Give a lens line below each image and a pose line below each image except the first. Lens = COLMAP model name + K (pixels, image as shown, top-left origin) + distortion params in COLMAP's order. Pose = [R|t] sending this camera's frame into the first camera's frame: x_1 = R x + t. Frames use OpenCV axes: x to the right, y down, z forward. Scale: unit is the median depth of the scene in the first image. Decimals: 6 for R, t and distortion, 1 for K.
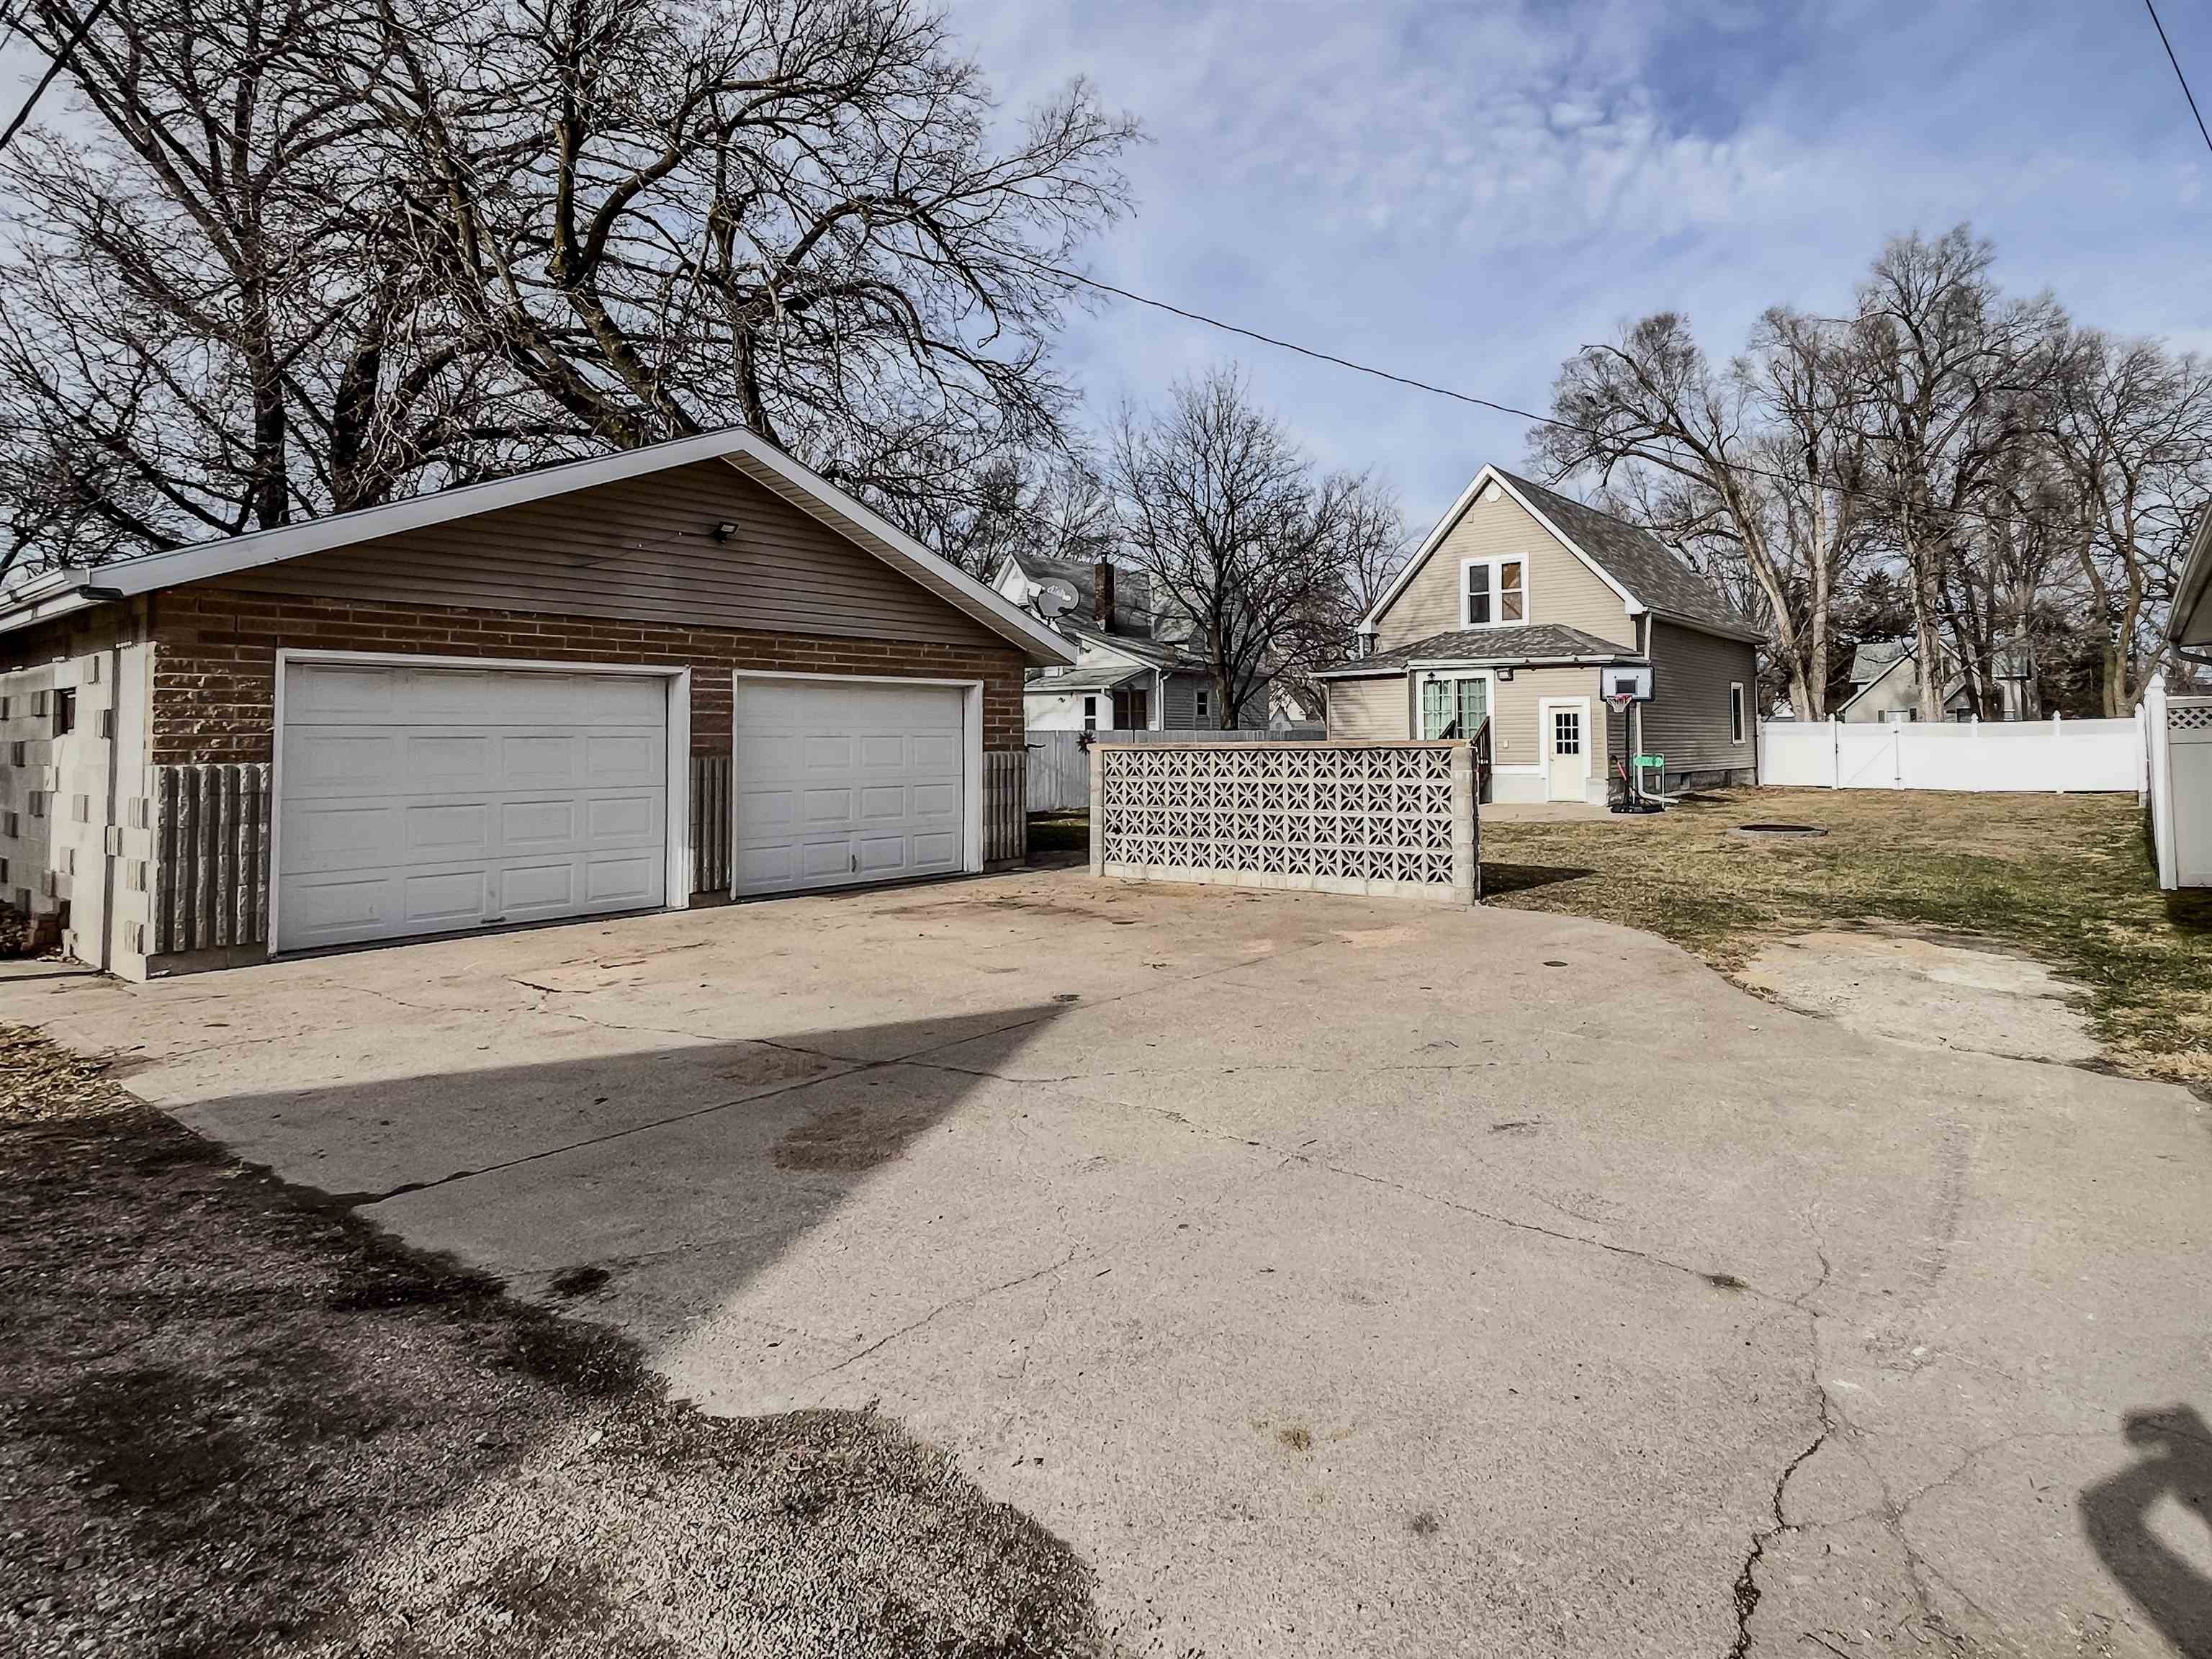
lens RADIAL K [[1218.3, 0, 1106.0], [0, 1218.3, 829.5], [0, 0, 1]] dist [-0.000613, 0.000177]
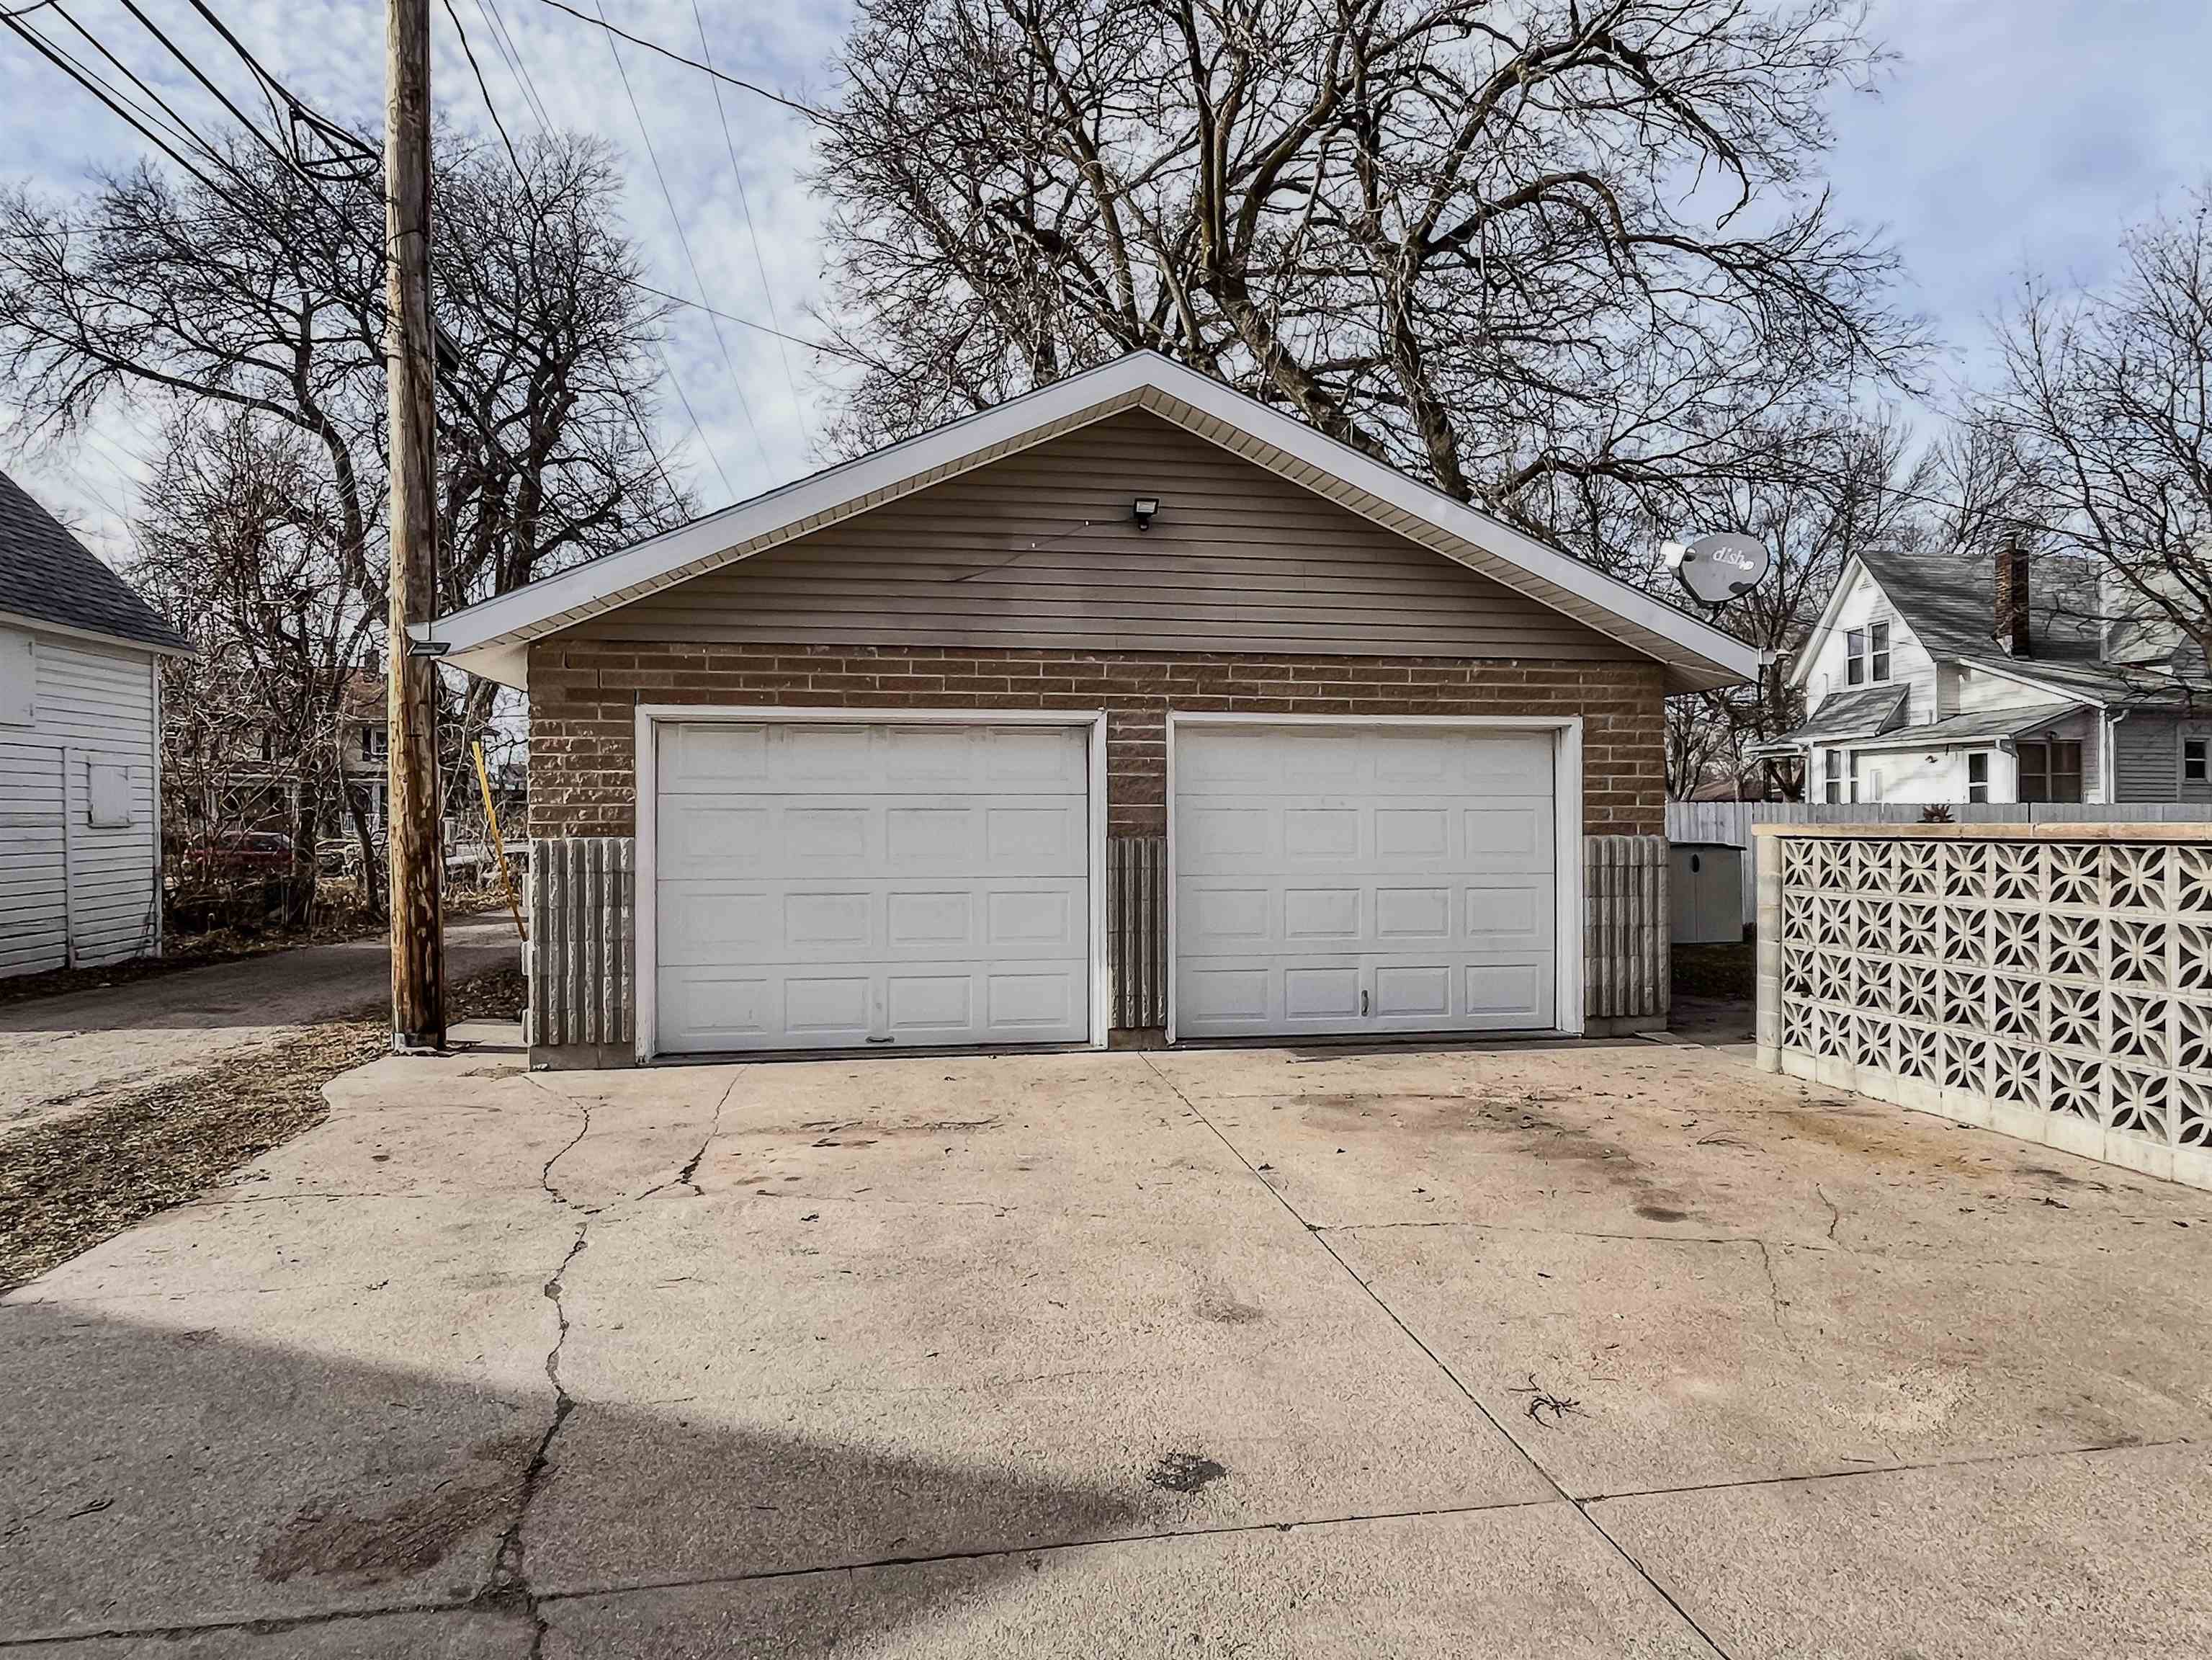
lens RADIAL K [[1301.9, 0, 1101.2], [0, 1301.9, 863.3], [0, 0, 1]] dist [-0.001285, -0.000728]
pose [[0.788561, 0.027321, -0.614350, 0.119439], [-0.050256, 0.998534, -0.020101, -0.028460], [0.612900, 0.046725, 0.788778, 0.391419]]
